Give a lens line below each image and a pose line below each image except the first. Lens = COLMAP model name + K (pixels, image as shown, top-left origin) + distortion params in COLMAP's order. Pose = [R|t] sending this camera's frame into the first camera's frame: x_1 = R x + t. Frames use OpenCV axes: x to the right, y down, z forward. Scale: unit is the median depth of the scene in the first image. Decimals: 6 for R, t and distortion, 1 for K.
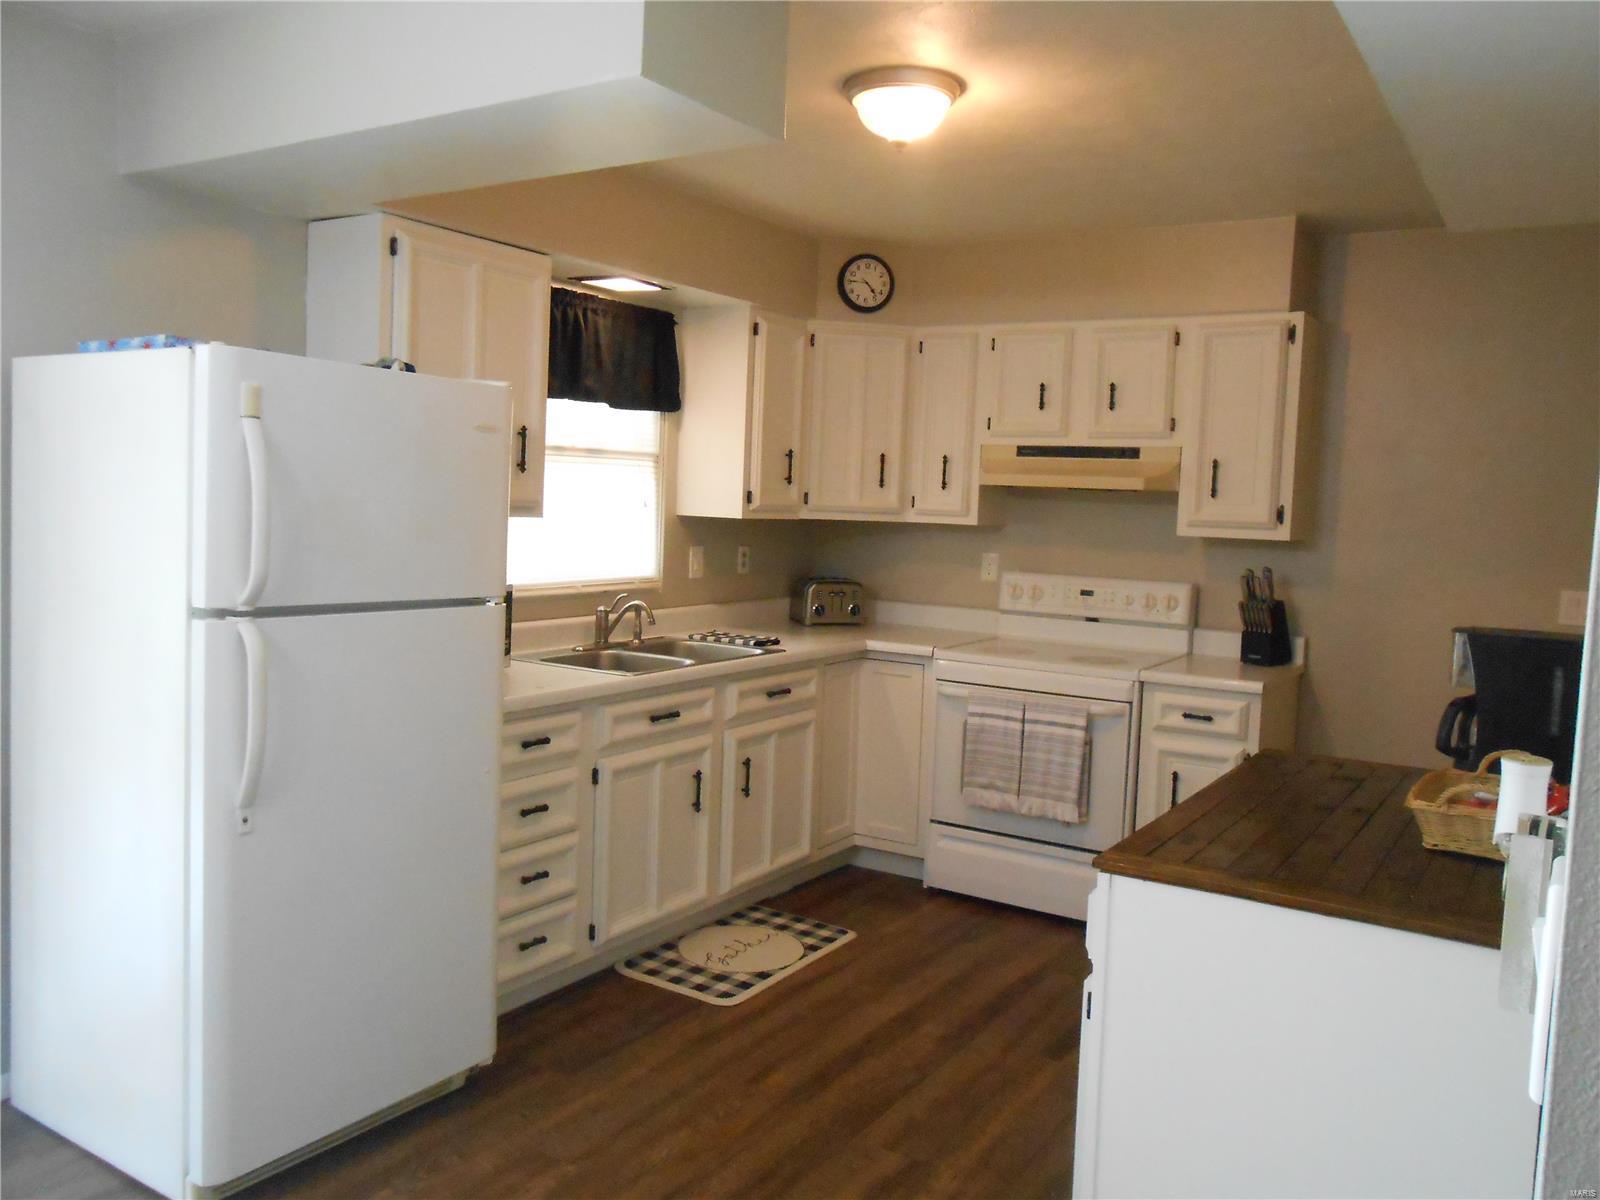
lens RADIAL K [[1262.2, 0, 800.8], [0, 1262.2, 597.8], [0, 0, 1]] dist [-0.035258, 0.060044]
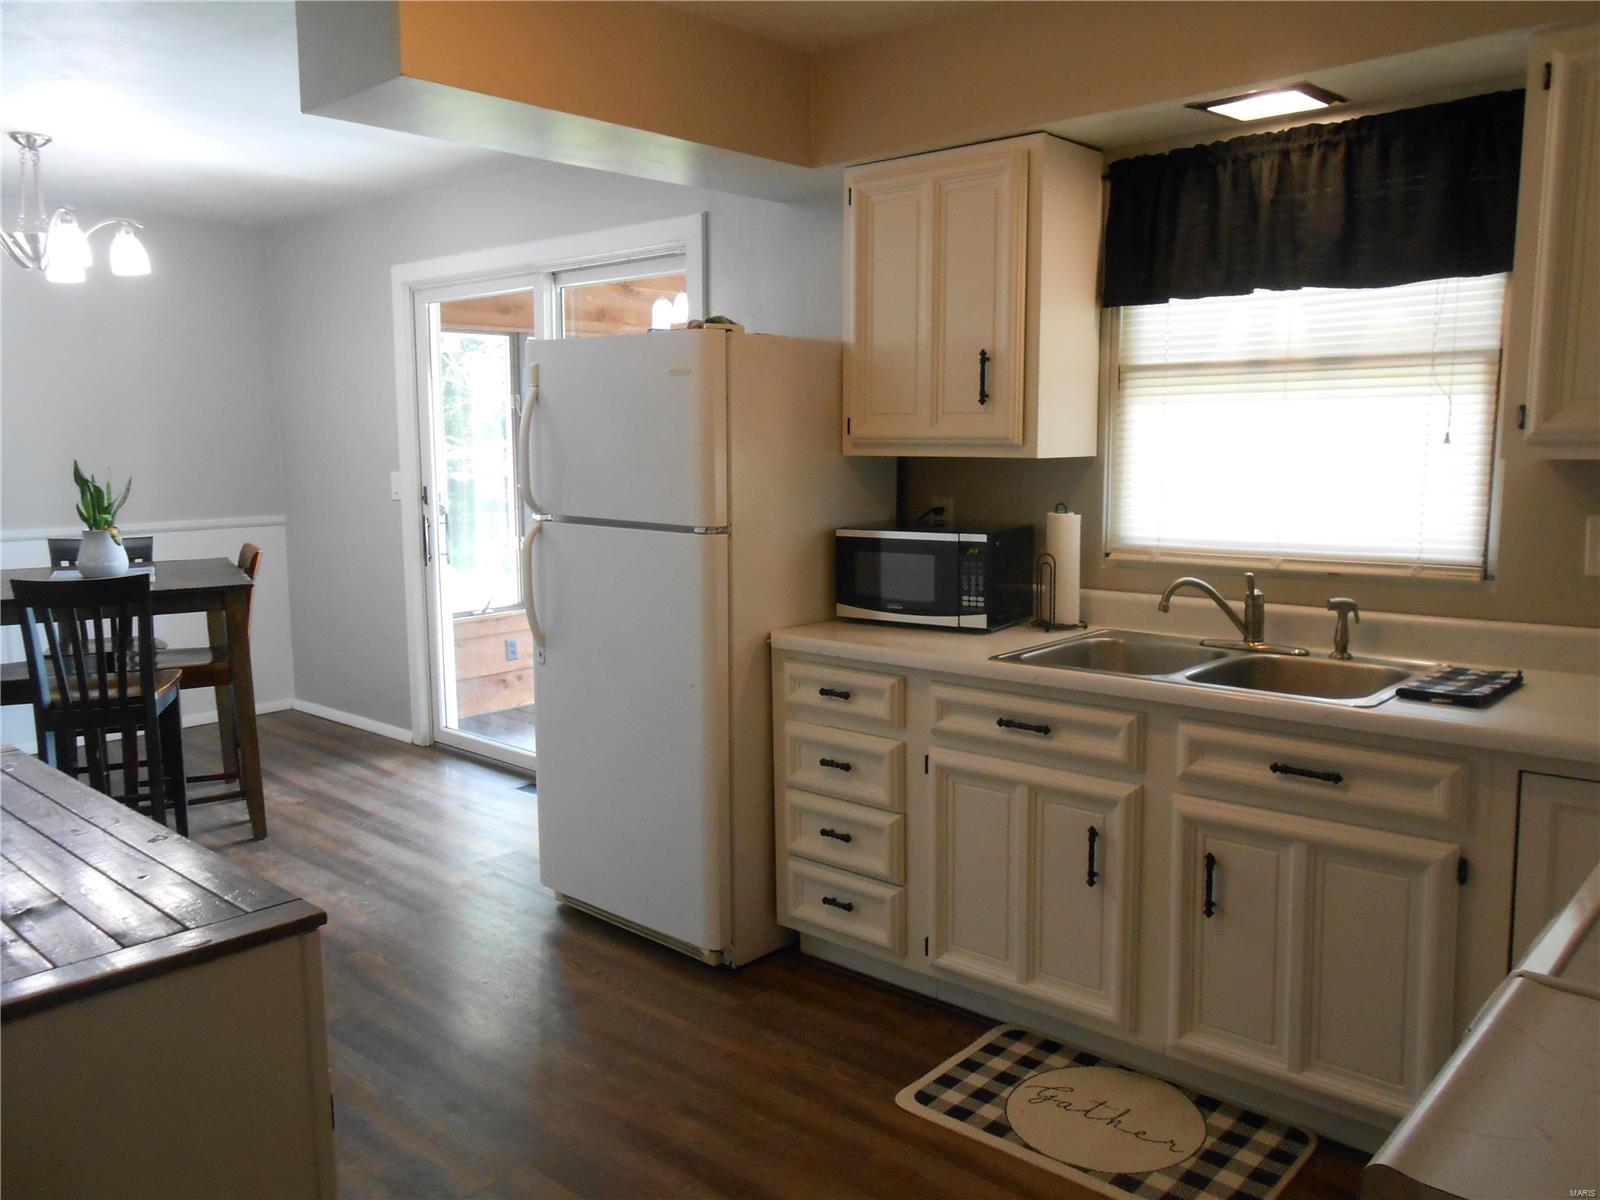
lens RADIAL K [[1262.2, 0, 799.7], [0, 1262.2, 595.2], [0, 0, 1]] dist [-0.035258, 0.060044]
pose [[-0.167133, 0.090369, -0.981784, 0.558137], [-0.074898, 0.991749, 0.104037, -0.043079], [0.983085, 0.090922, -0.158986, 0.867838]]
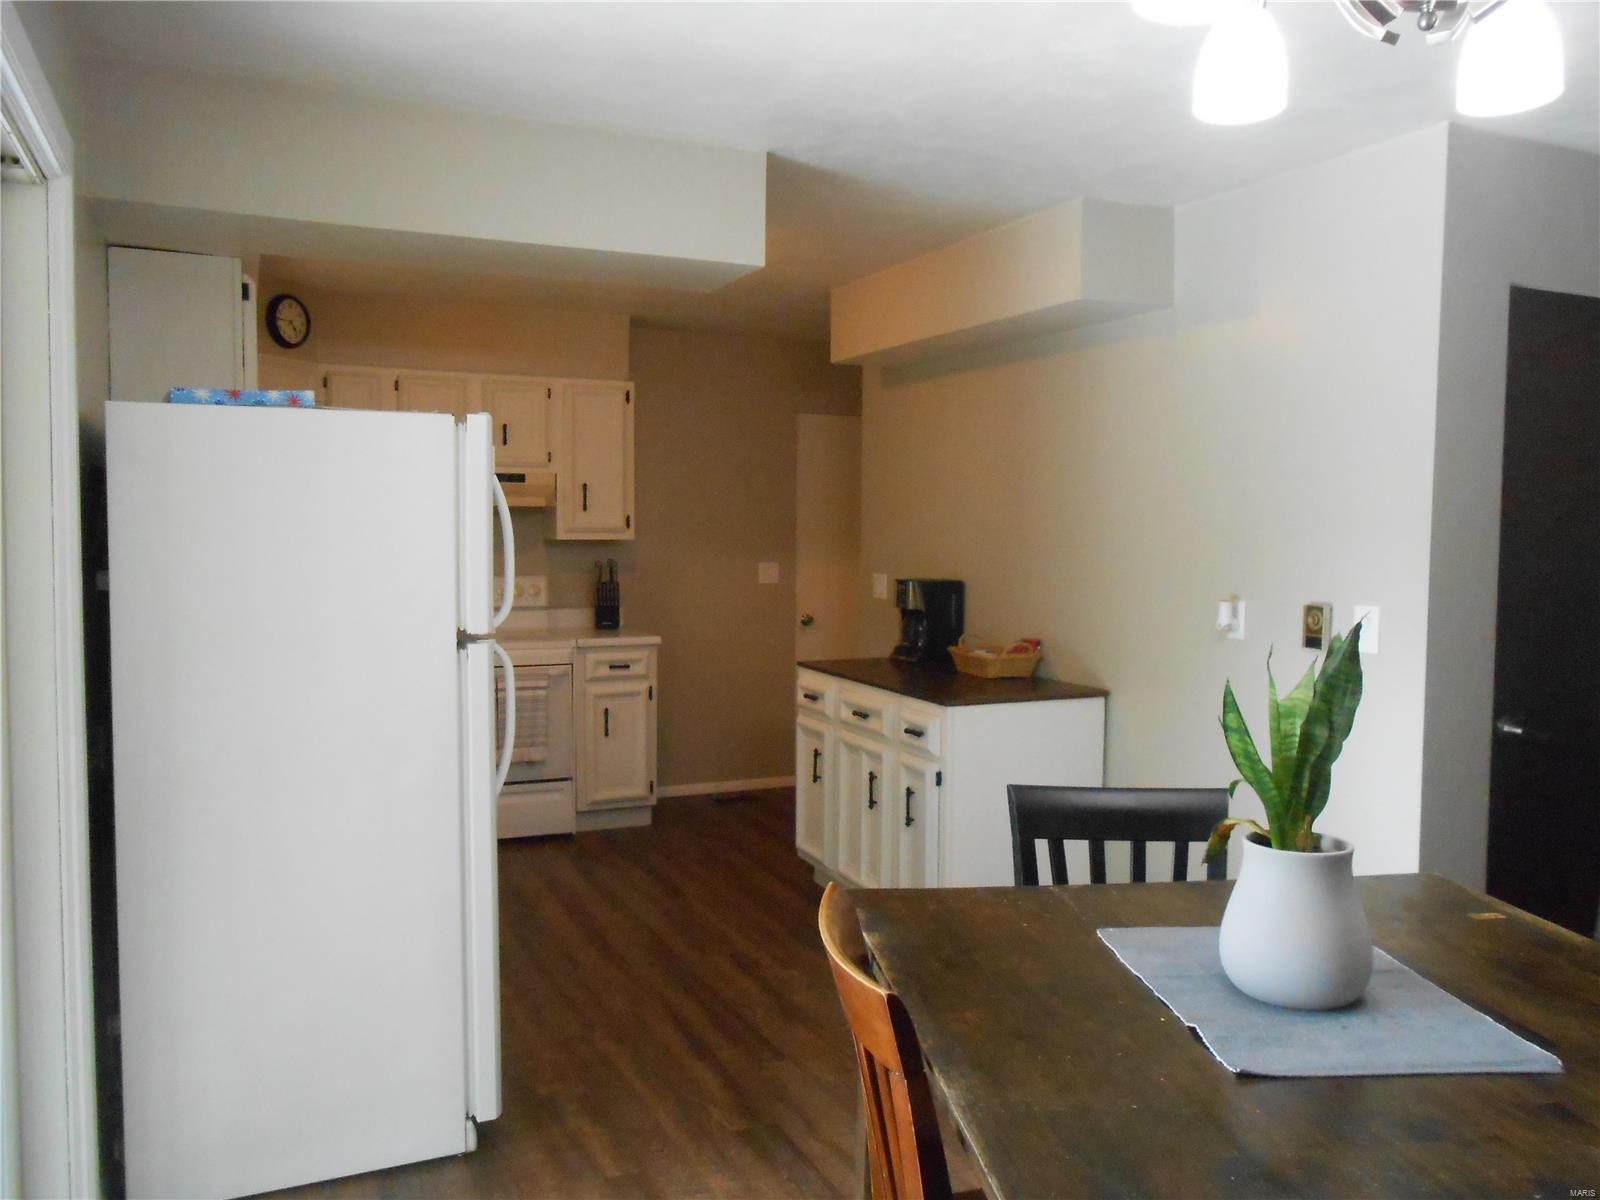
lens RADIAL K [[1262.2, 0, 808.0], [0, 1262.2, 599.5], [0, 0, 1]] dist [-0.035258, 0.060044]
pose [[0.538473, -0.083579, 0.838488, -0.725932], [0.077573, 0.995760, 0.049438, -0.032979], [-0.839065, 0.038423, 0.542673, 0.047389]]
